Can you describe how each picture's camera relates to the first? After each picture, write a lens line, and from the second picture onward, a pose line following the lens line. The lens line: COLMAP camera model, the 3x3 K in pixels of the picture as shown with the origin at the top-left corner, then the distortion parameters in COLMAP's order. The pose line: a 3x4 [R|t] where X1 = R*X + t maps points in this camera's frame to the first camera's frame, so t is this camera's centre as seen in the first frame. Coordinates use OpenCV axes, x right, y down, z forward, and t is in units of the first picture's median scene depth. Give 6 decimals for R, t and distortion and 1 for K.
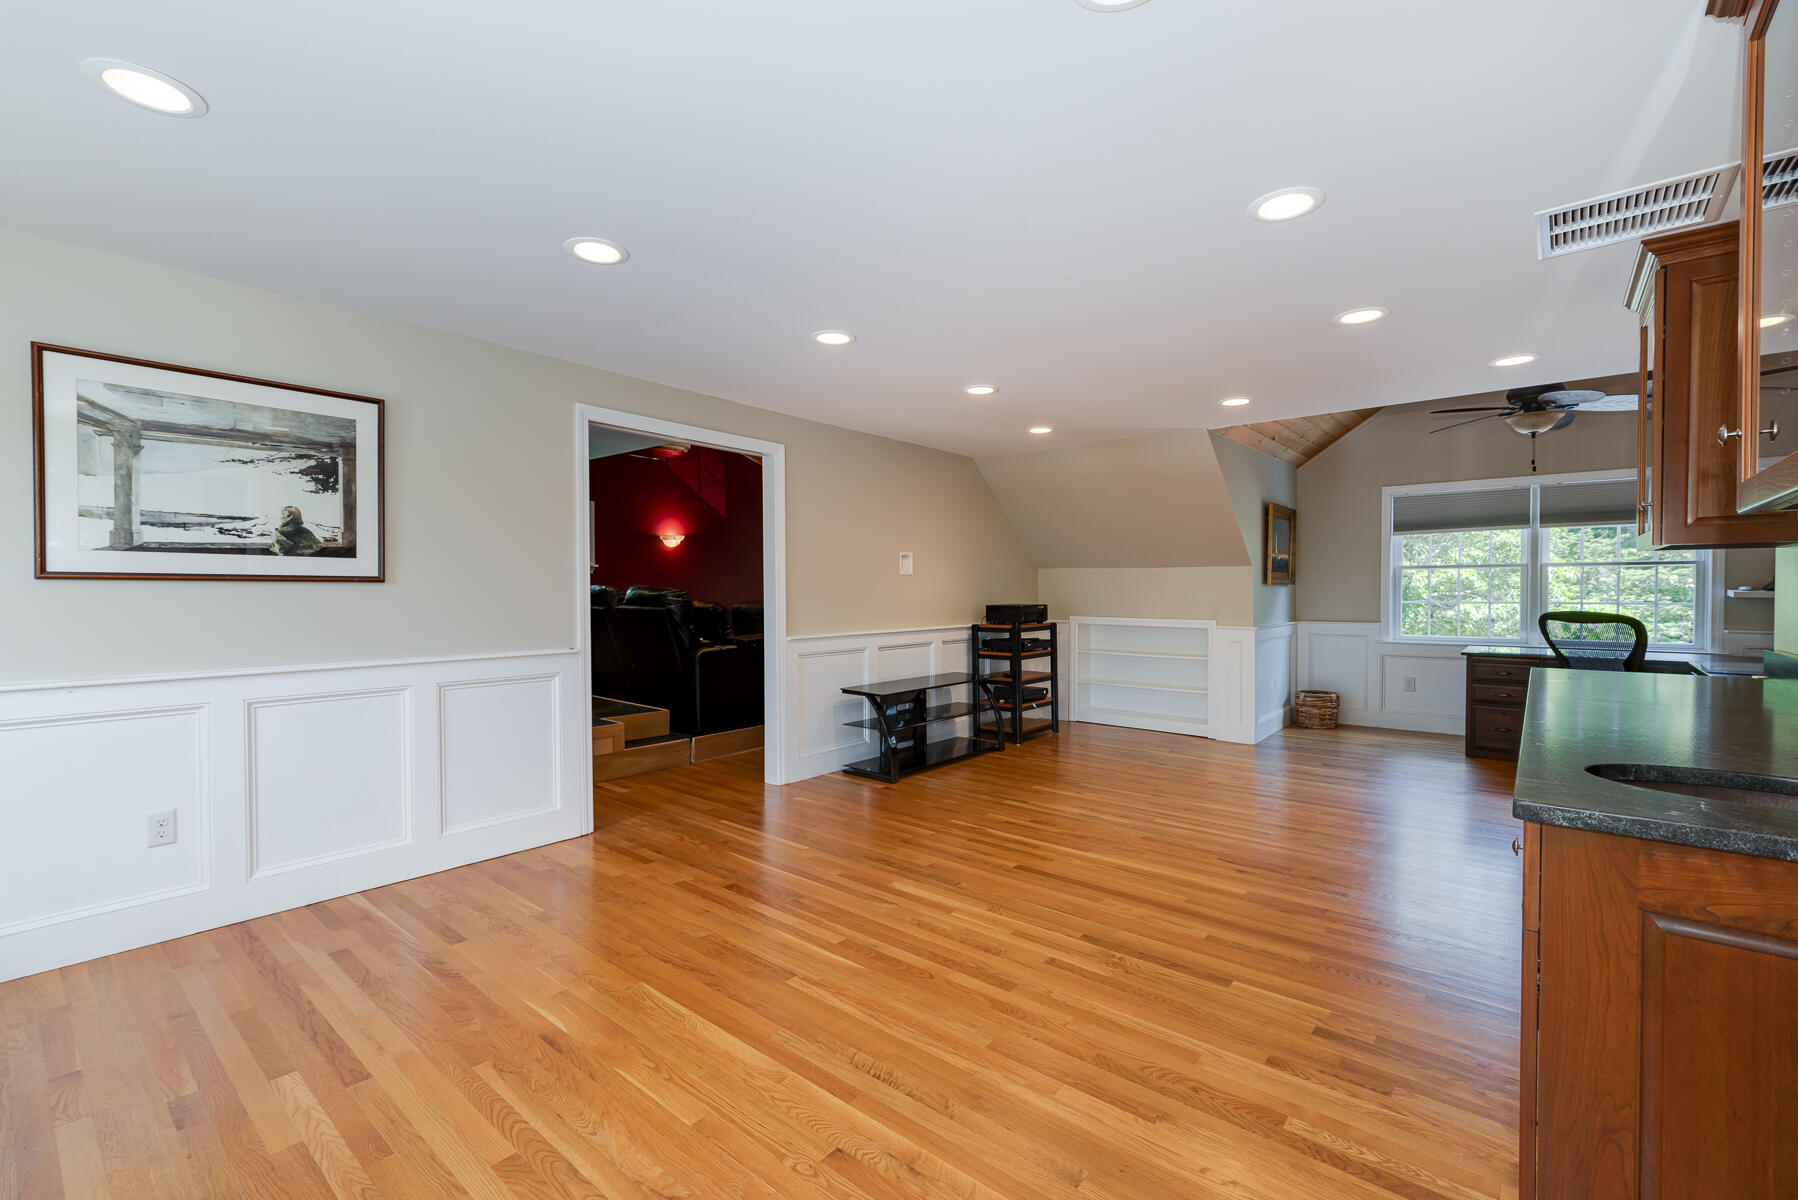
lens RADIAL K [[775.0, 0, 901.6], [0, 775.0, 587.9], [0, 0, 1]] dist [-0.000761, 0.000020]
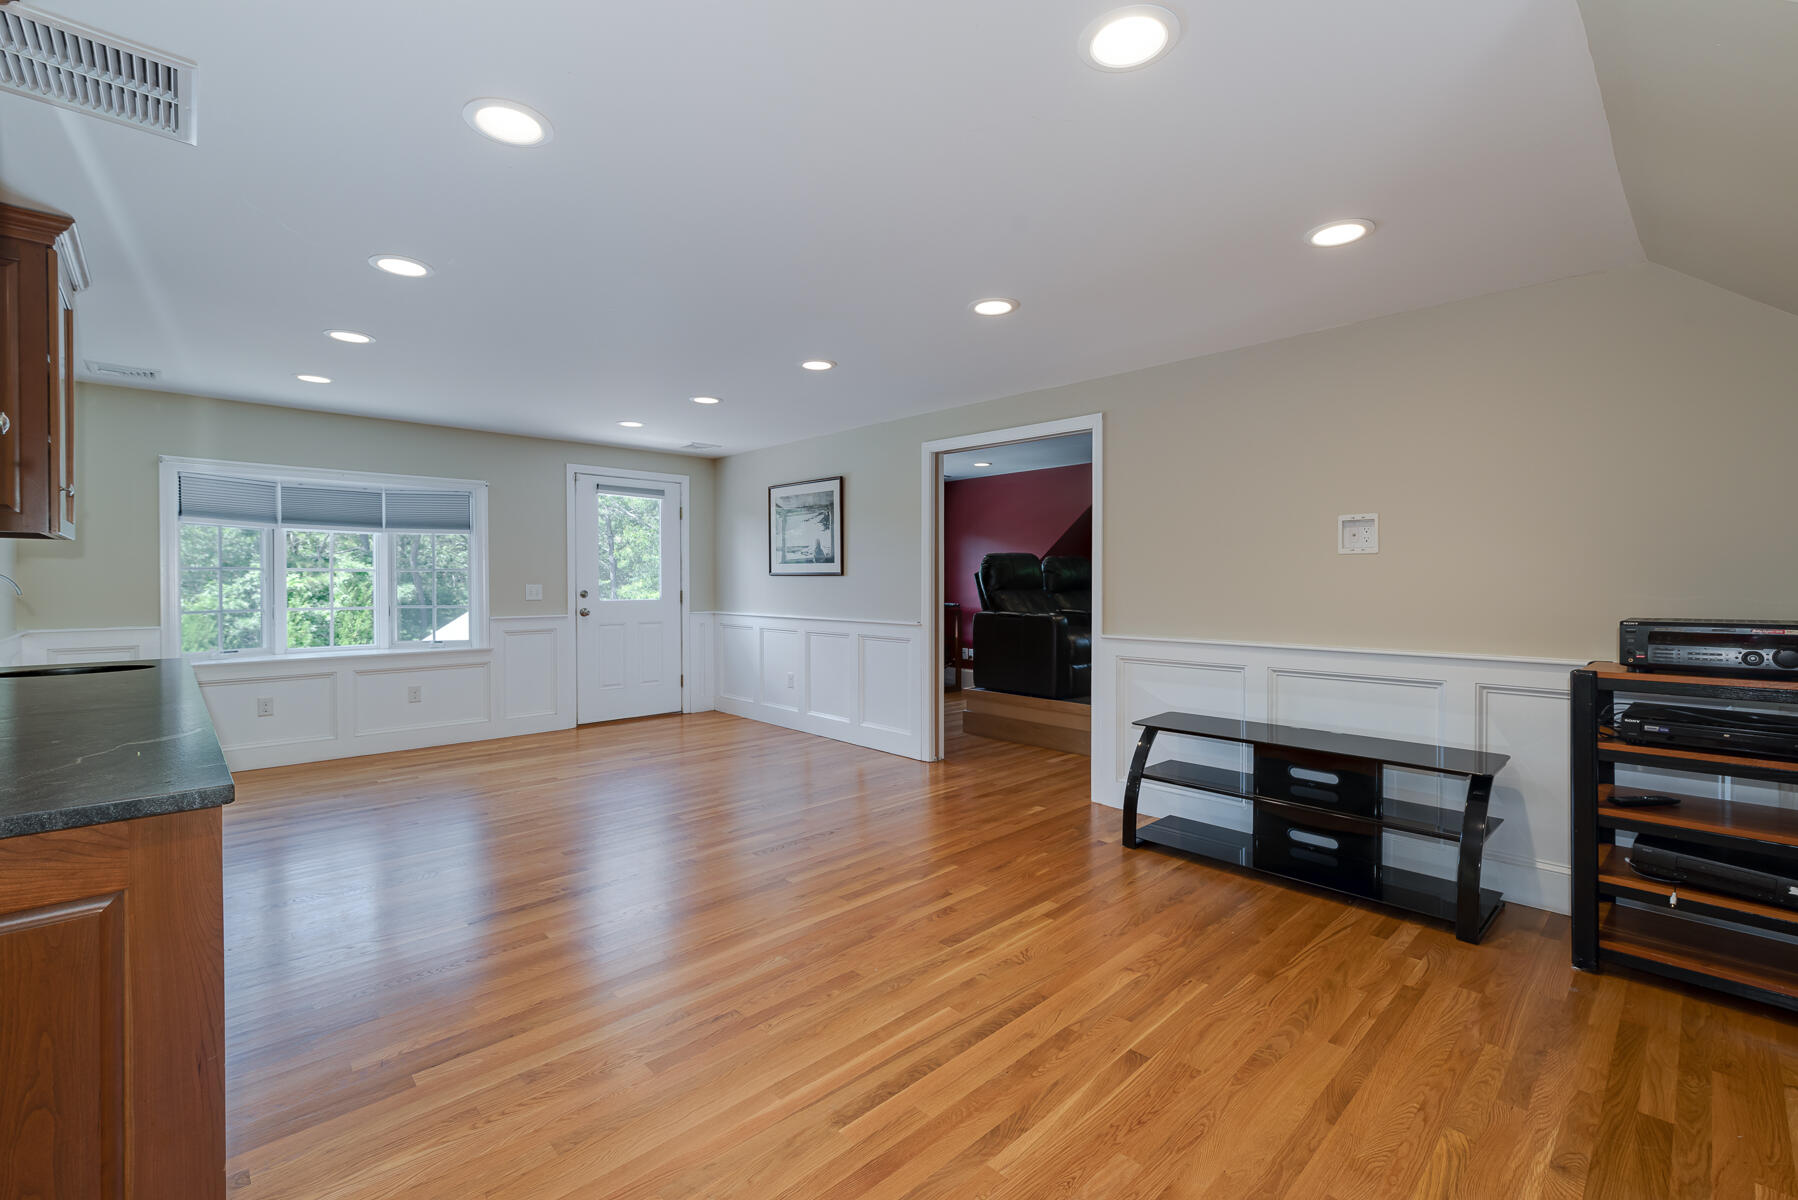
lens RADIAL K [[775.0, 0, 901.6], [0, 775.0, 587.9], [0, 0, 1]] dist [-0.000761, 0.000020]
pose [[-0.111979, 0.005073, -0.993698, 0.930375], [-0.003263, 0.999980, 0.005473, 0.008869], [0.993705, 0.003855, -0.111960, 1.109655]]
